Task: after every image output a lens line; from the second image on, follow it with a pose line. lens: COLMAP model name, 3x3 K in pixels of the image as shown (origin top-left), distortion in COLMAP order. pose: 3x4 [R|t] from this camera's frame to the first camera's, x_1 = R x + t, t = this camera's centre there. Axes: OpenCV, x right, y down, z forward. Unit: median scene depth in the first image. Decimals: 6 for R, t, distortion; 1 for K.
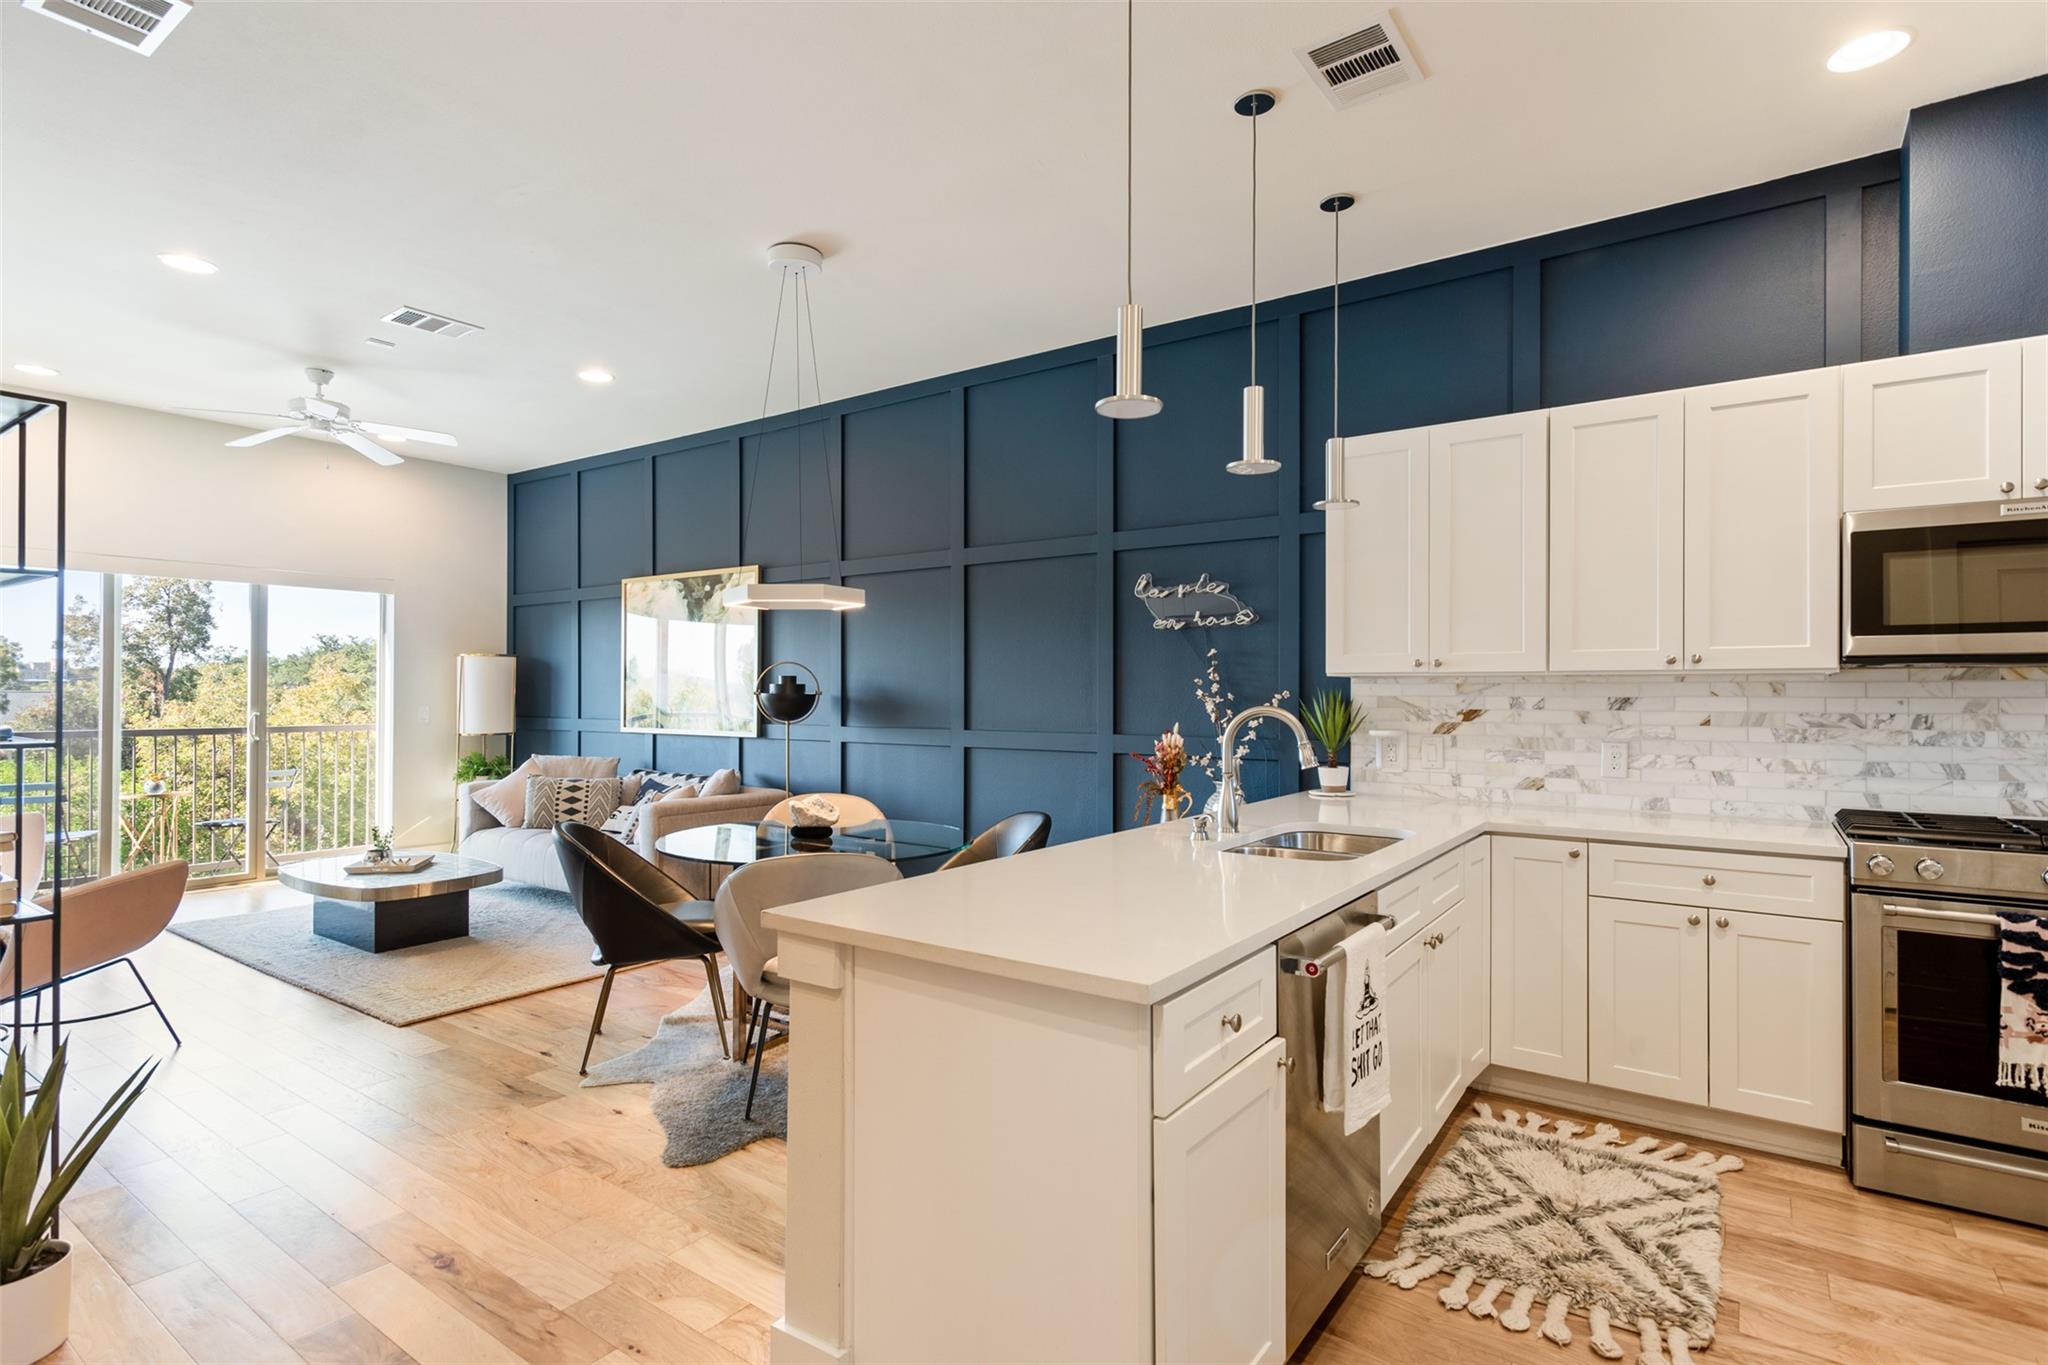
lens RADIAL K [[1009.4, 0, 1004.3], [0, 1009.4, 688.1], [0, 0, 1]] dist [0.012323, -0.002914]
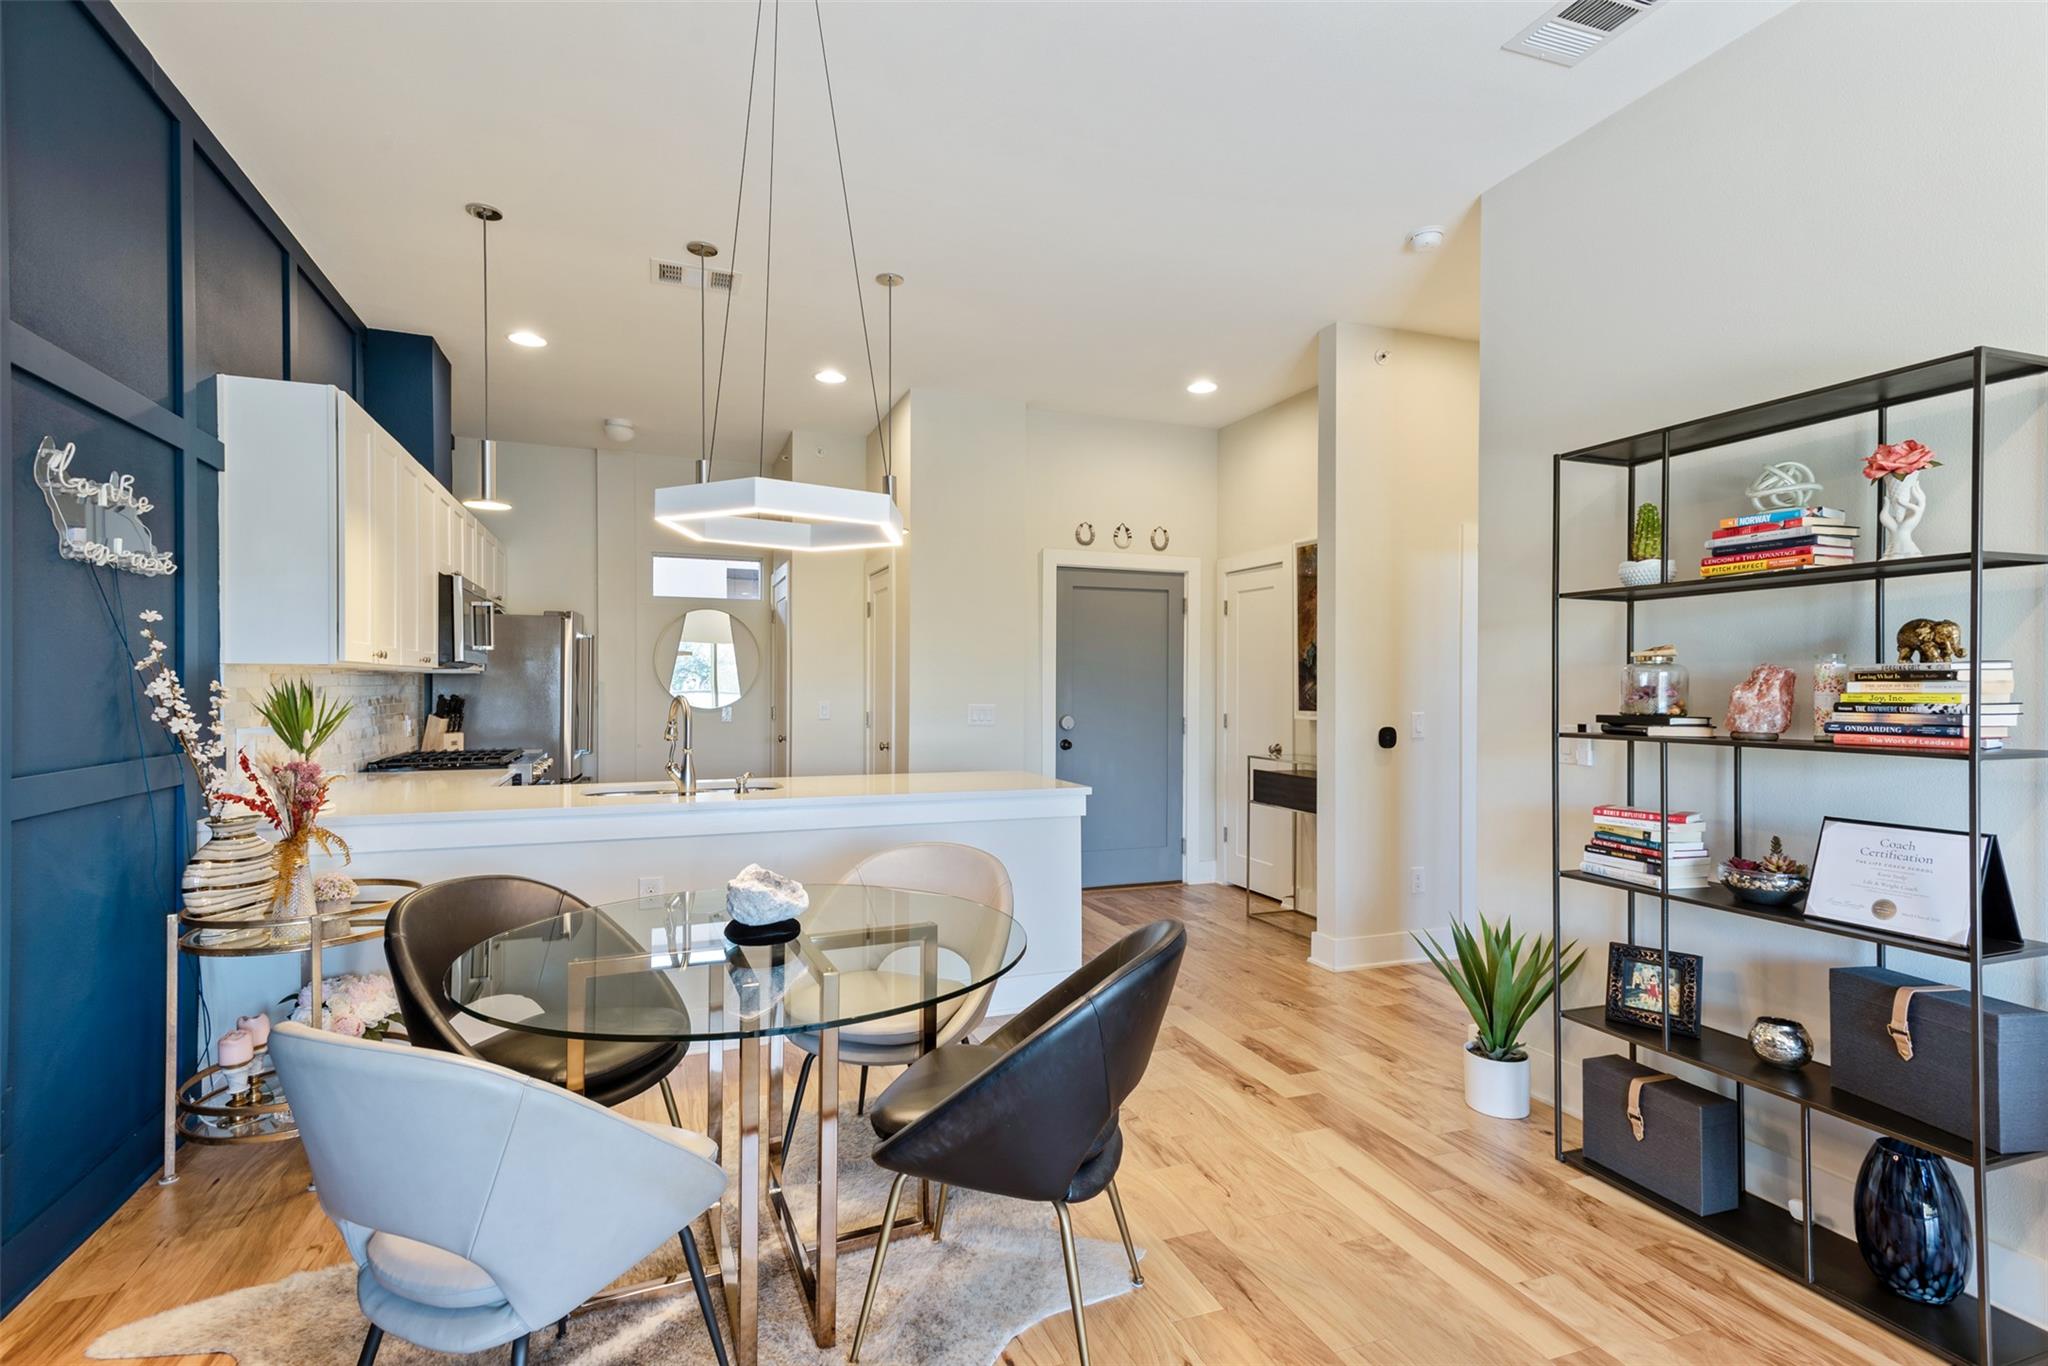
lens RADIAL K [[973.2, 0, 1013.6], [0, 973.2, 684.1], [0, 0, 1]] dist [0.002378, 0.000405]
pose [[-0.834833, -0.005903, 0.550472, -0.566641], [-0.008188, 0.999965, -0.001695, 0.001518], [-0.550442, -0.005923, -0.834852, 1.286942]]
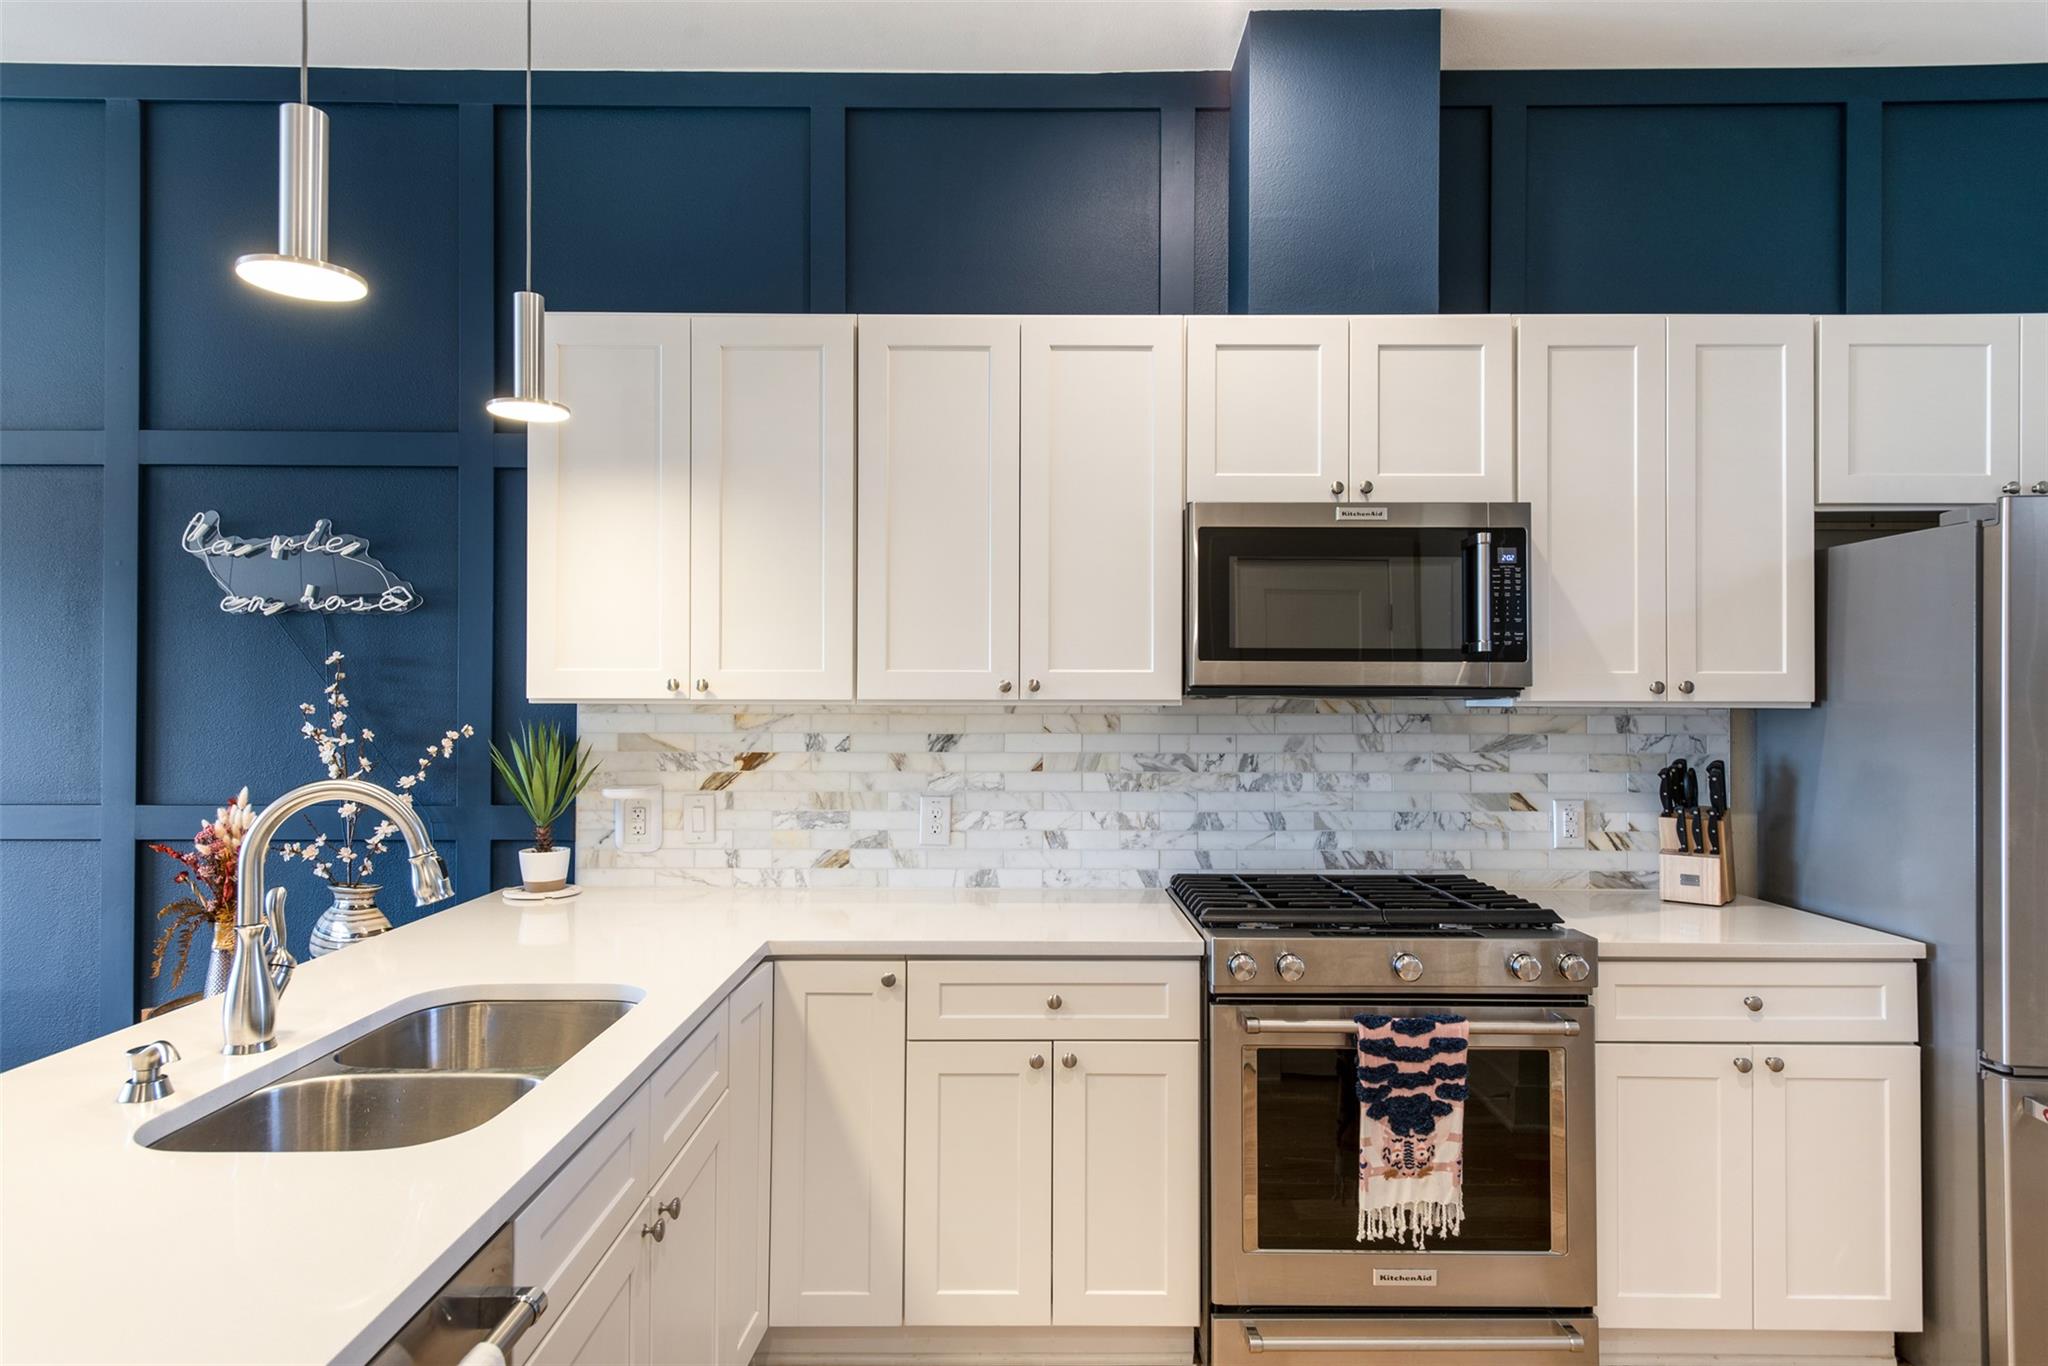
lens RADIAL K [[1167.9, 0, 1012.2], [0, 1167.9, 687.1], [0, 0, 1]] dist [0.028507, -0.011987]
pose [[0.810210, 0.006056, 0.586108, 0.134529], [-0.003630, 0.999979, -0.005314, -0.017621], [-0.586128, 0.002178, 0.810215, 0.250298]]
